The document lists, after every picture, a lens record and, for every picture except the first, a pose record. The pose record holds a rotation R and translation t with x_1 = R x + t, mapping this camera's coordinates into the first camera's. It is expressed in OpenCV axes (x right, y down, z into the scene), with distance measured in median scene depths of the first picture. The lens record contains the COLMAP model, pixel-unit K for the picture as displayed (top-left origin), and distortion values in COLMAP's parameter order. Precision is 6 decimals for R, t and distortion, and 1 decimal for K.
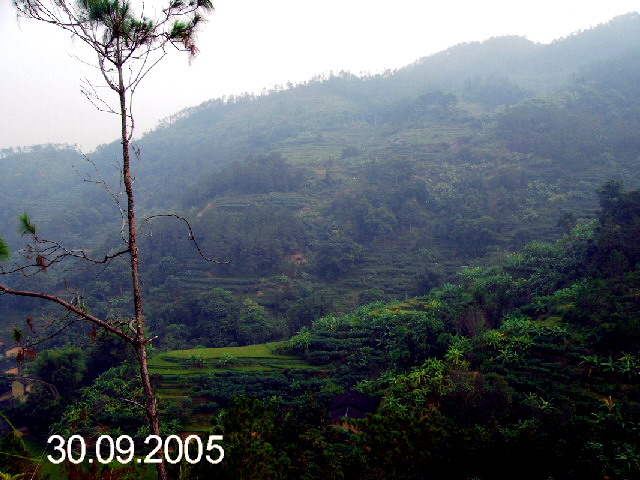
lens RADIAL K [[676.2, 0, 320.0], [0, 676.2, 240.0], [0, 0, 1]] dist [-0.116082, 0.035114]
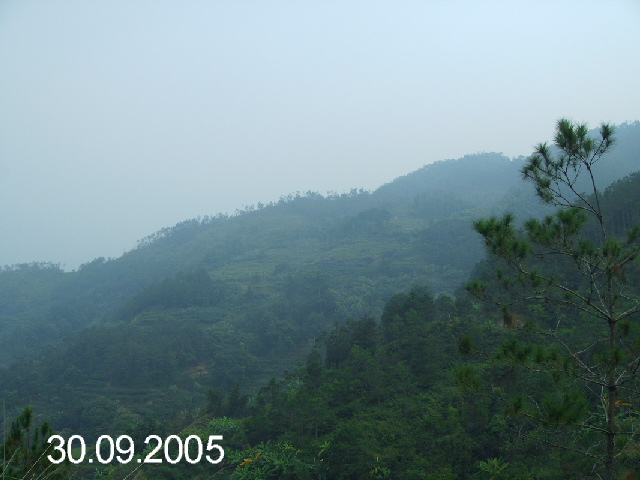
lens RADIAL K [[676.2, 0, 320.0], [0, 676.2, 240.0], [0, 0, 1]] dist [-0.116082, 0.035114]
pose [[0.998247, -0.015797, -0.057046, 0.173253], [0.005577, 0.984543, -0.175052, 0.009960], [0.058930, 0.174427, 0.982905, -0.023560]]
